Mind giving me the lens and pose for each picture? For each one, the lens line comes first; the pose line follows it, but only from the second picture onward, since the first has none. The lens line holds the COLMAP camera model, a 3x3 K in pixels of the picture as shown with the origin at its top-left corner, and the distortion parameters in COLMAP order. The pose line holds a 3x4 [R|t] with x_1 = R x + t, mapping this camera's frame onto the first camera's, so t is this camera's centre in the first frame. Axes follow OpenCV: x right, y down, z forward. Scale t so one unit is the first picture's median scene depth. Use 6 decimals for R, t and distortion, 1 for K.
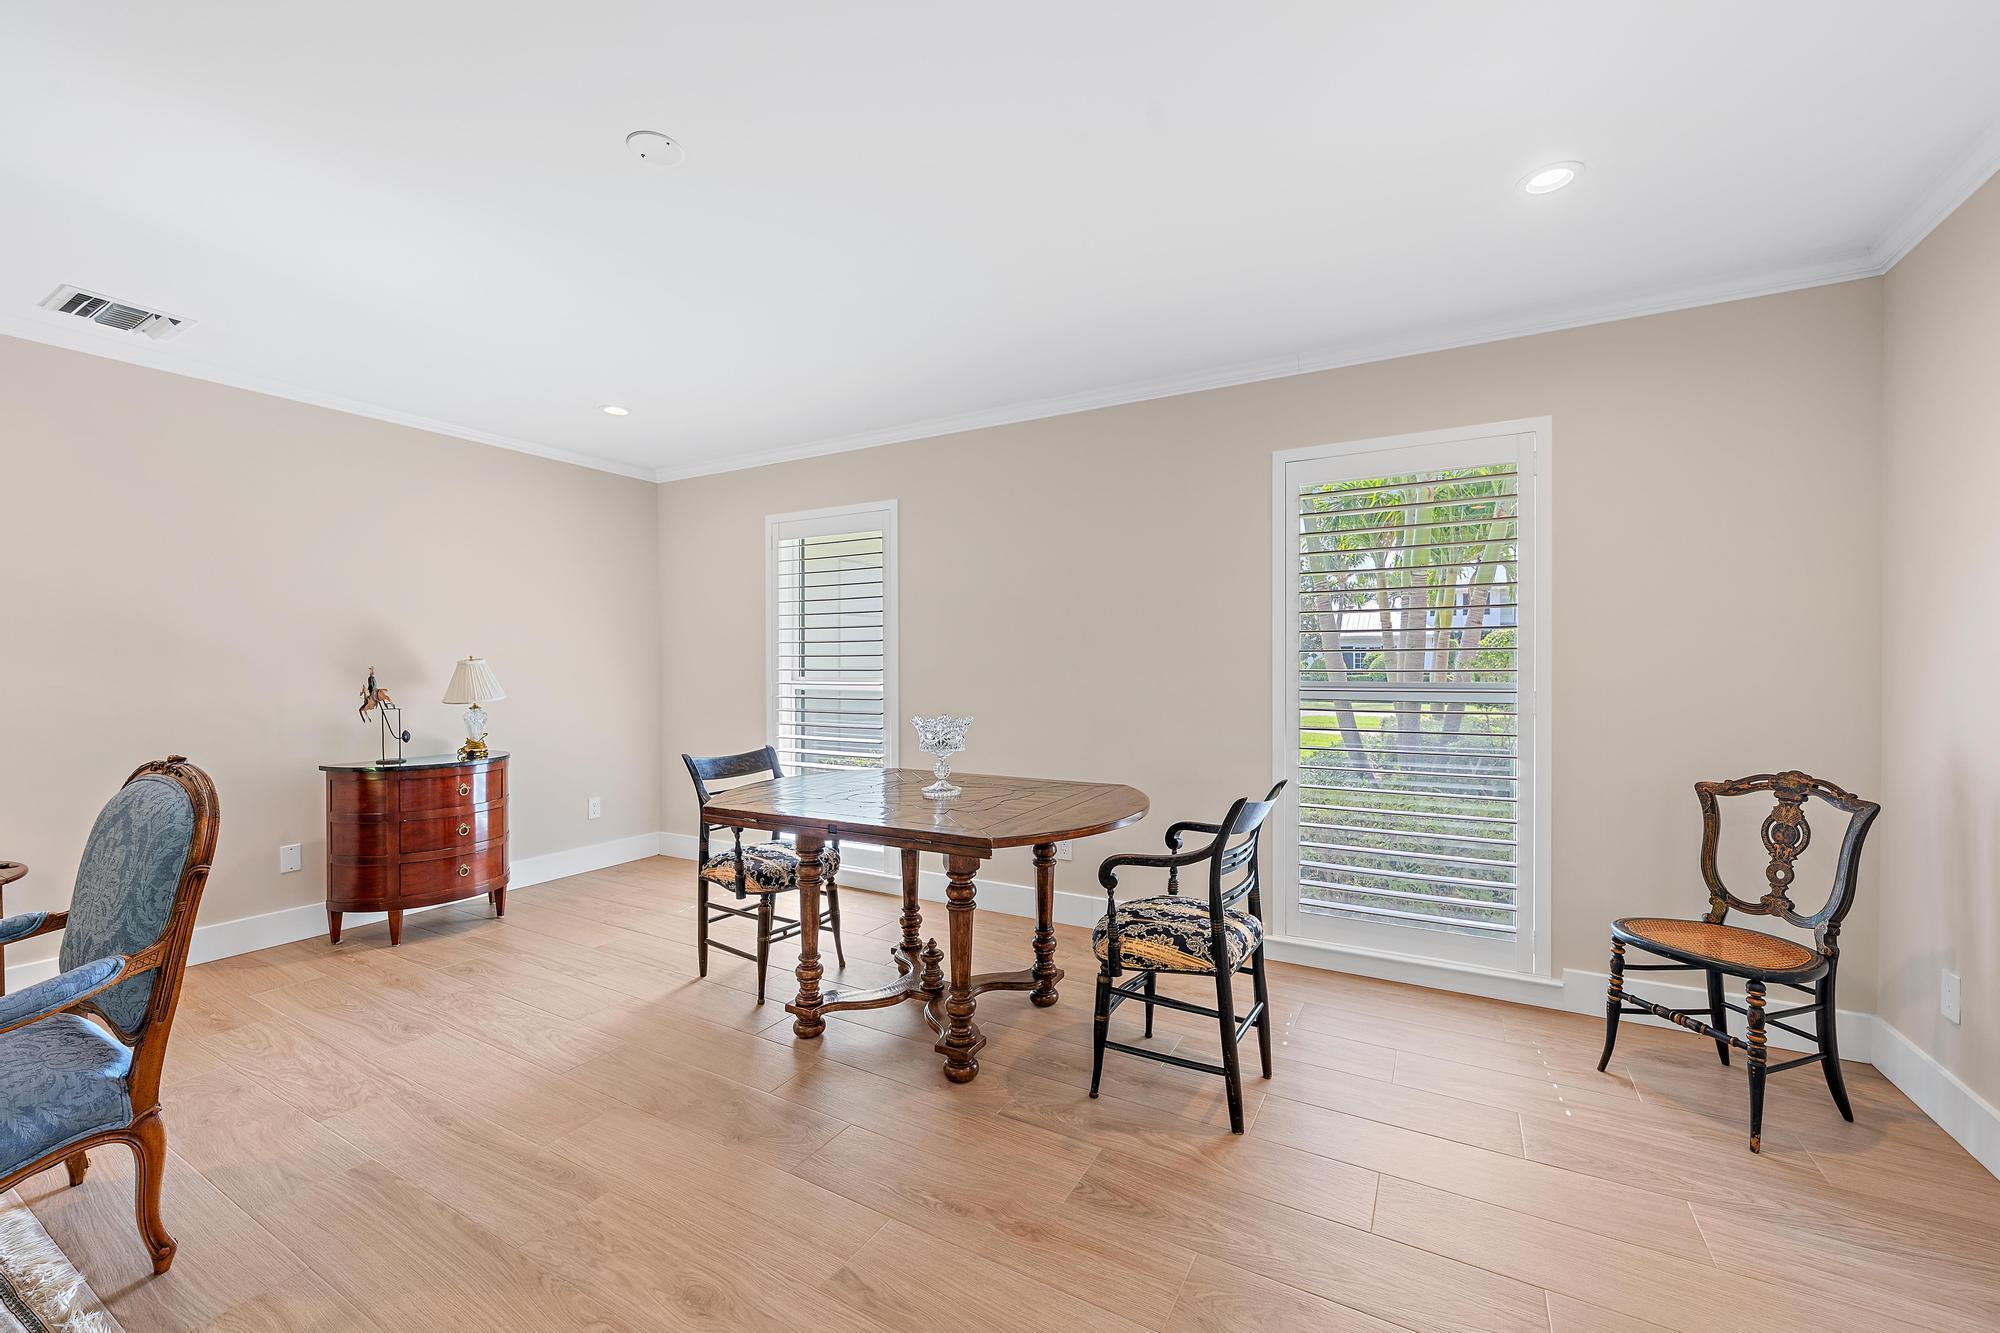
lens RADIAL K [[786.7, 0, 1020.6], [0, 786.7, 666.9], [0, 0, 1]] dist [-0.002861, -0.000283]
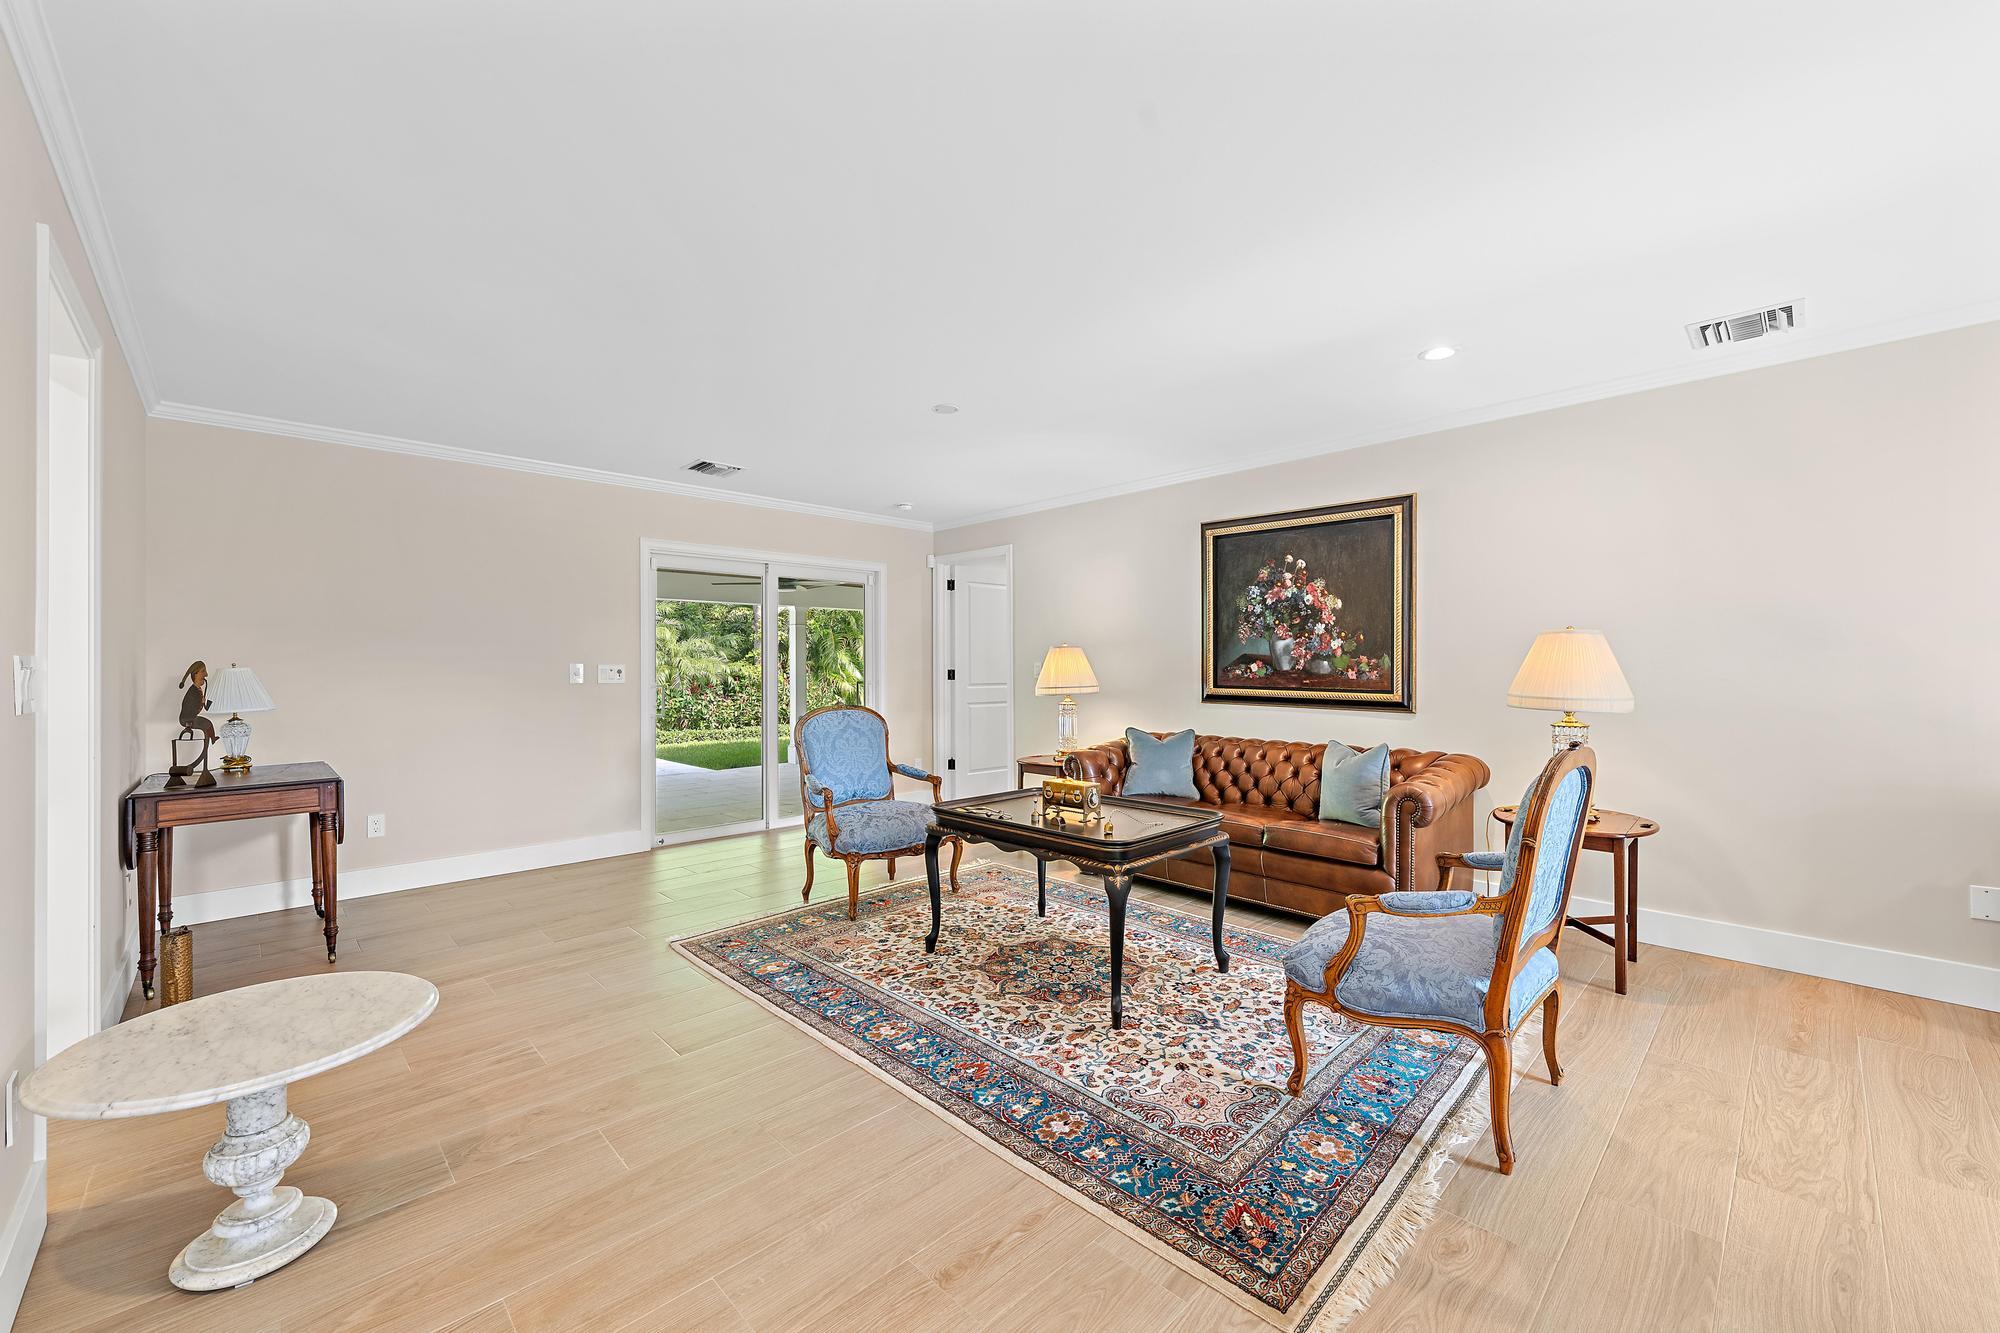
lens RADIAL K [[786.7, 0, 988.6], [0, 786.7, 664.6], [0, 0, 1]] dist [-0.002861, -0.000283]
pose [[-0.305020, 0.001628, -0.952345, 0.185546], [0.002944, 0.999995, 0.000767, 0.000419], [0.952341, -0.002570, -0.305023, 0.426534]]
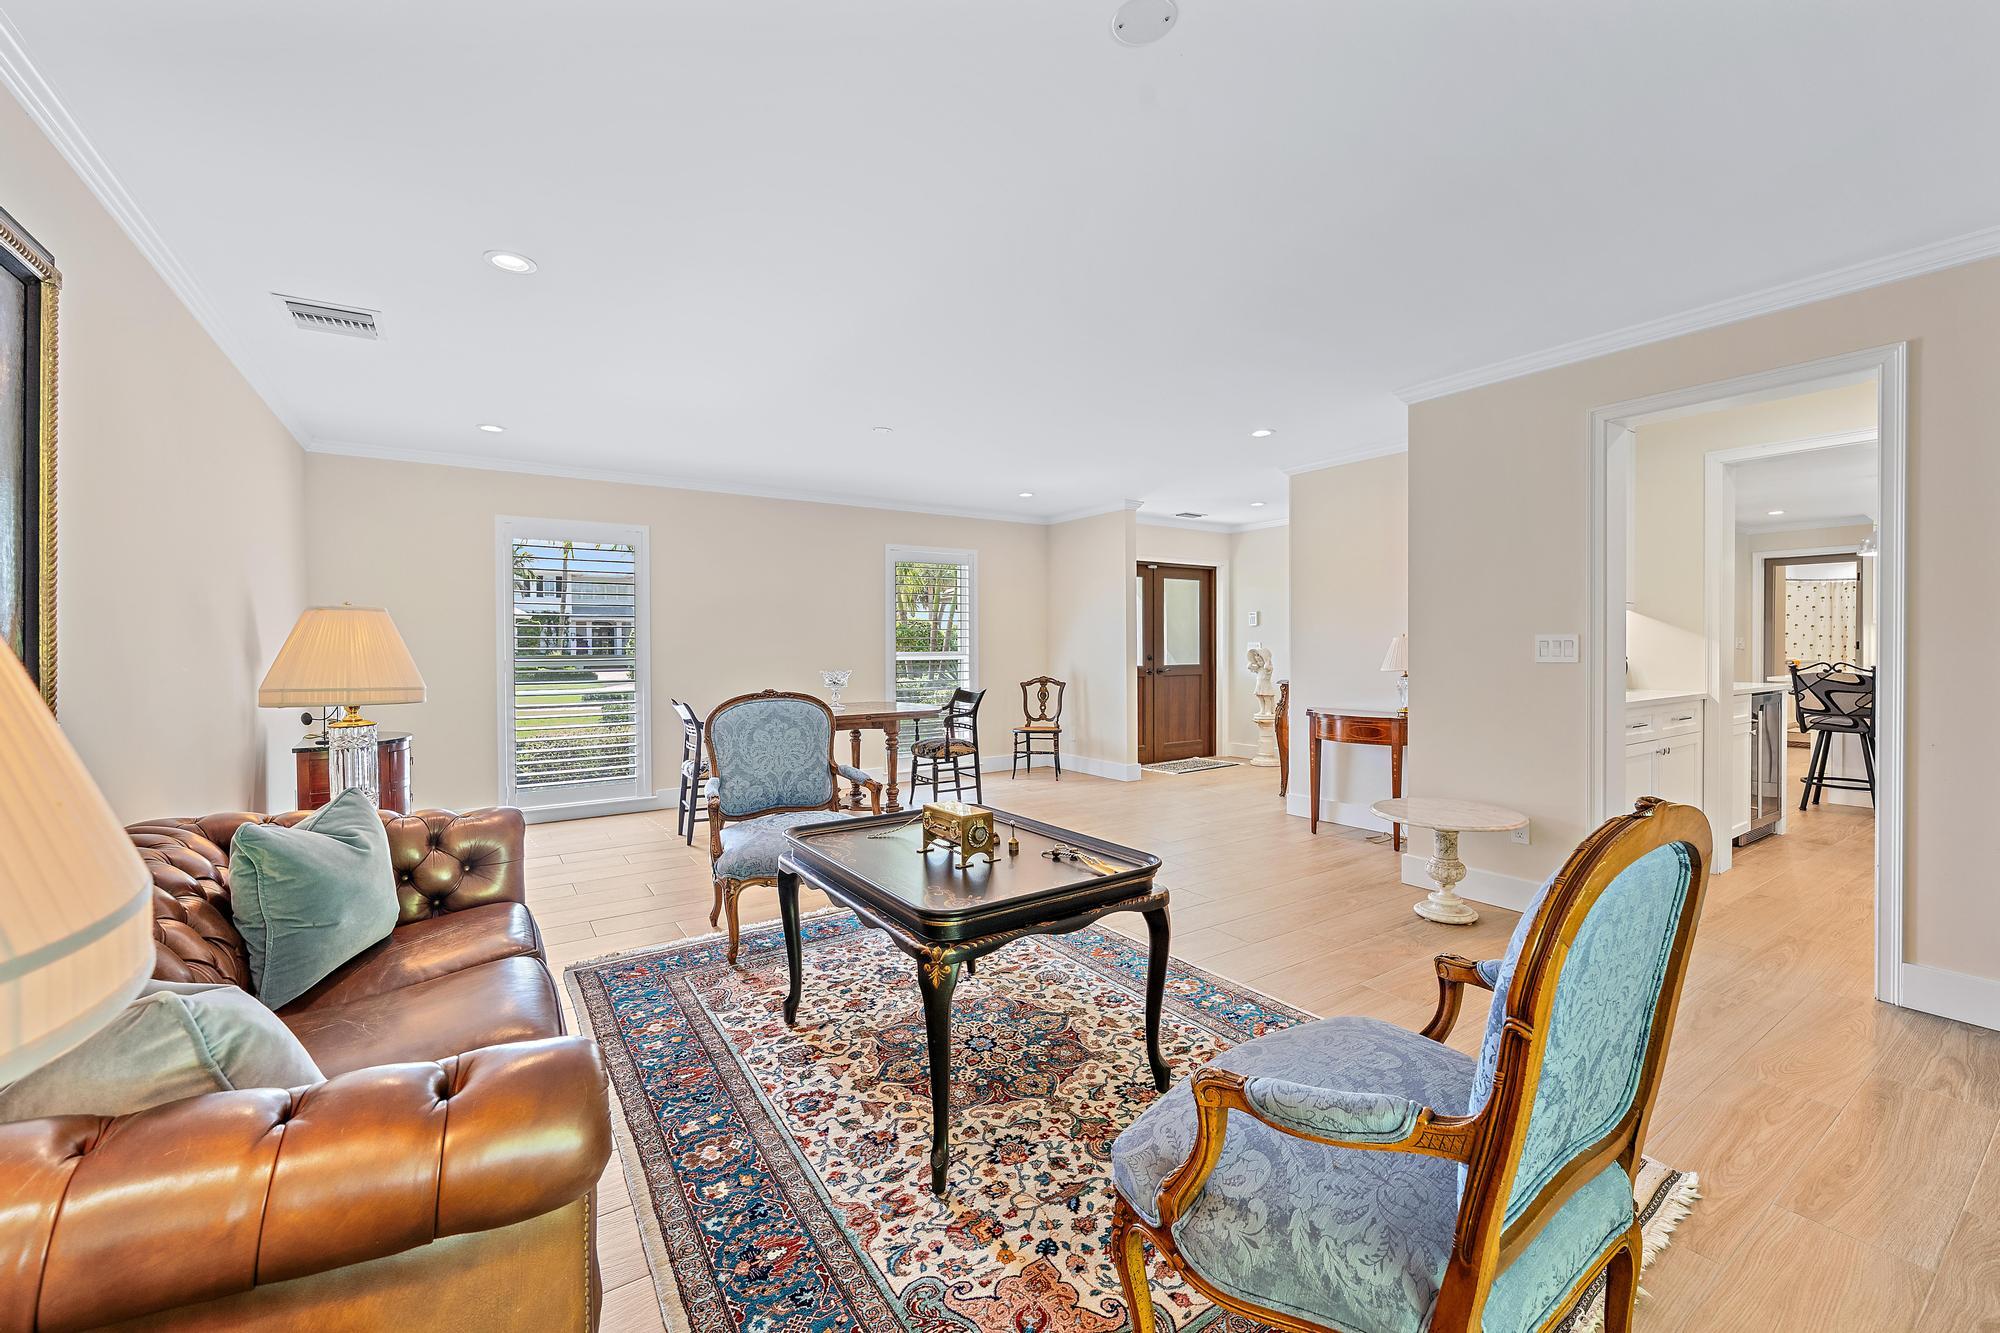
lens RADIAL K [[786.7, 0, 1005.7], [0, 786.7, 653.4], [0, 0, 1]] dist [-0.002861, -0.000283]
pose [[0.457054, -0.011784, 0.889361, -2.025149], [0.005891, 0.999930, 0.010222, 0.003845], [-0.889420, 0.000568, 0.457091, -0.364603]]
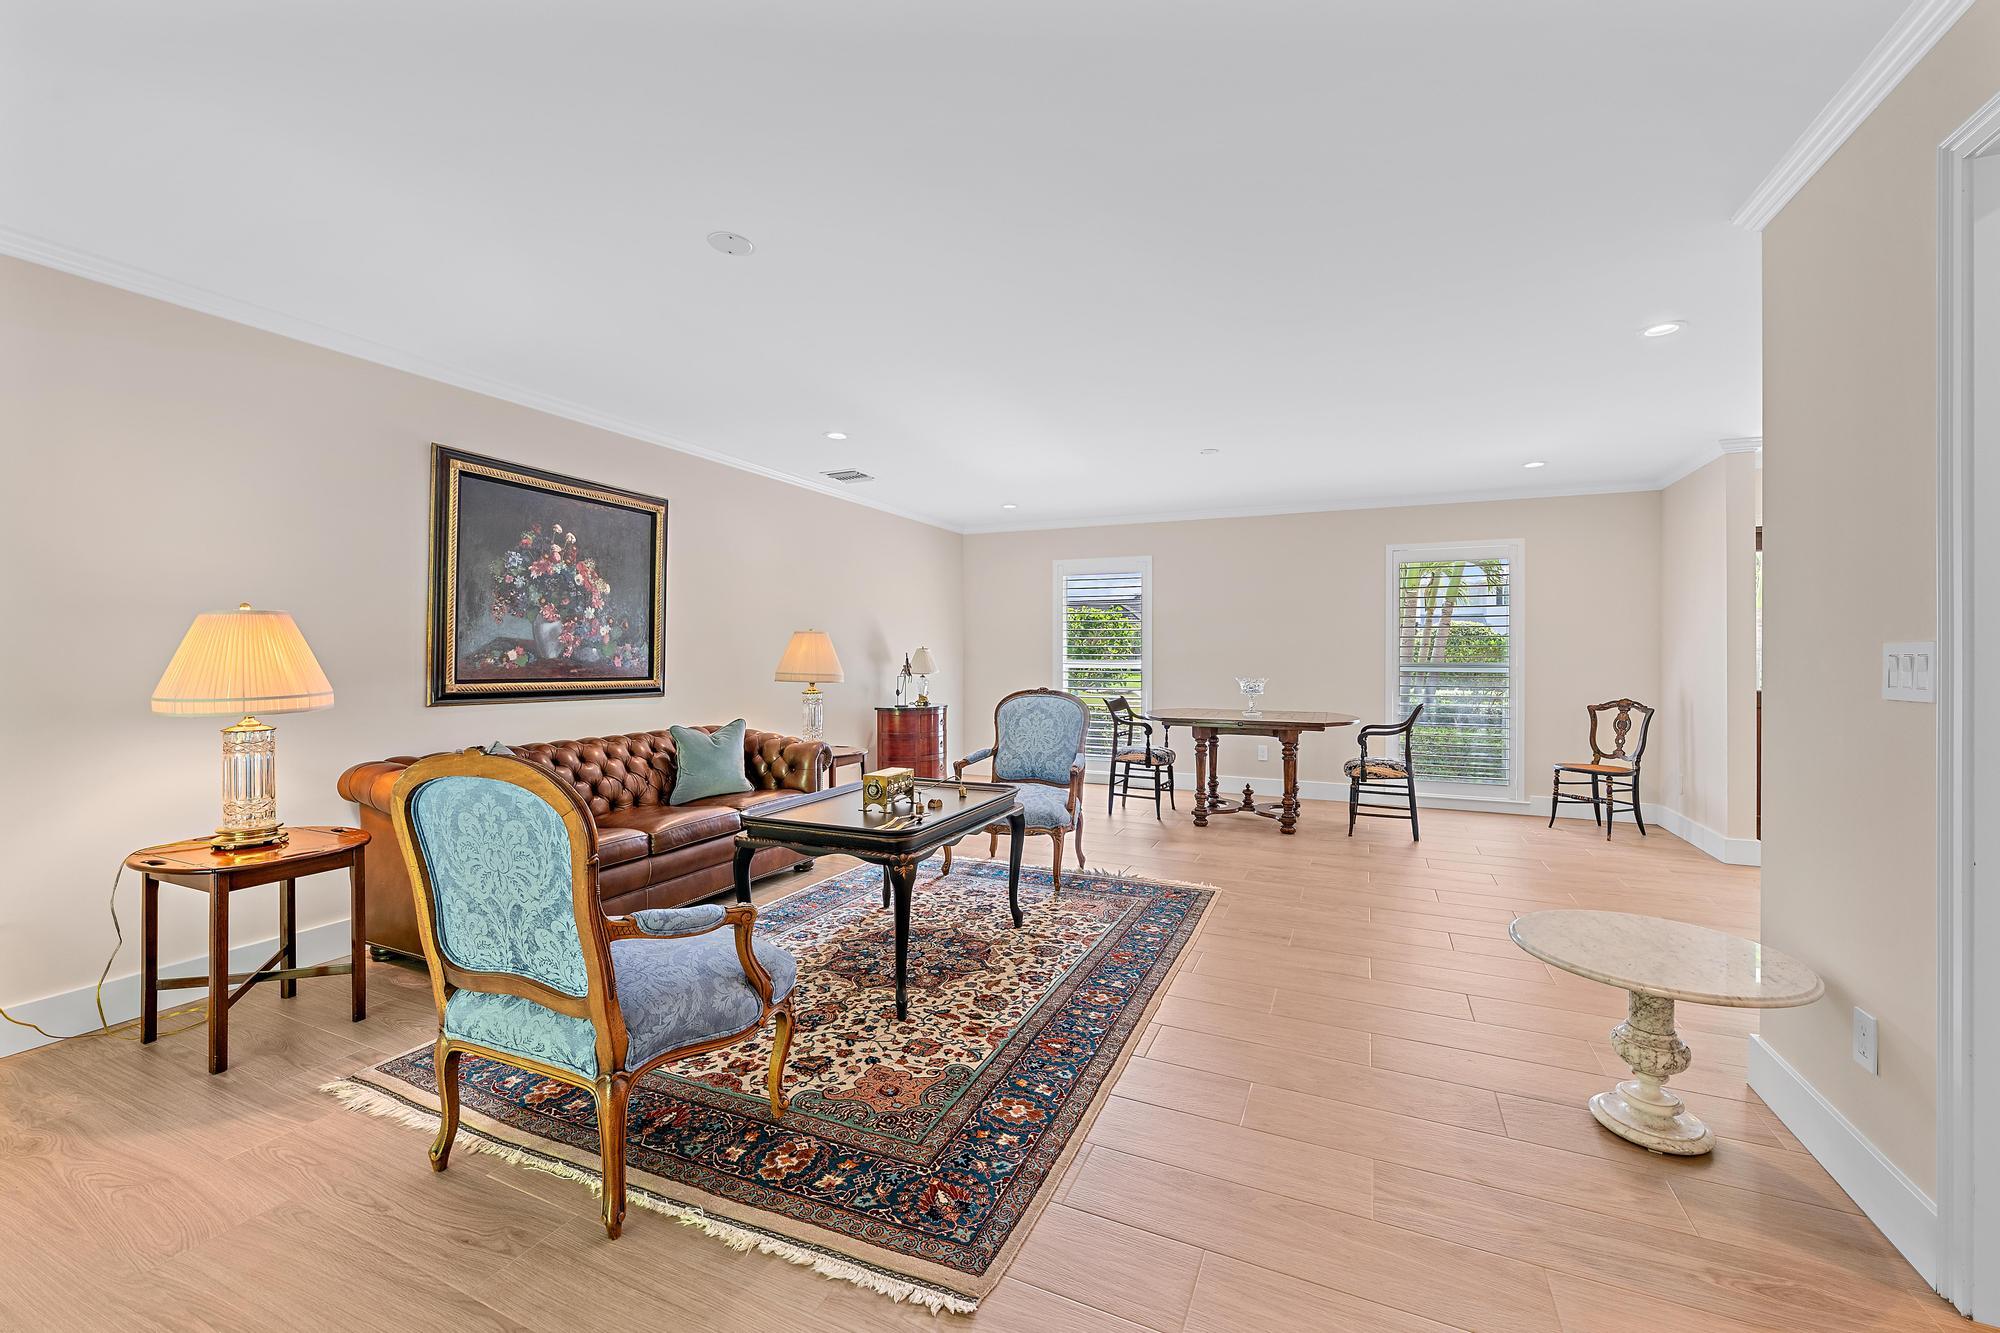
lens RADIAL K [[786.7, 0, 1029.4], [0, 786.7, 651.5], [0, 0, 1]] dist [-0.002861, -0.000283]
pose [[0.995594, 0.004233, 0.093675, -1.063565], [-0.003760, 0.999979, -0.005226, 0.008547], [-0.093695, 0.004851, 0.995589, -1.231794]]
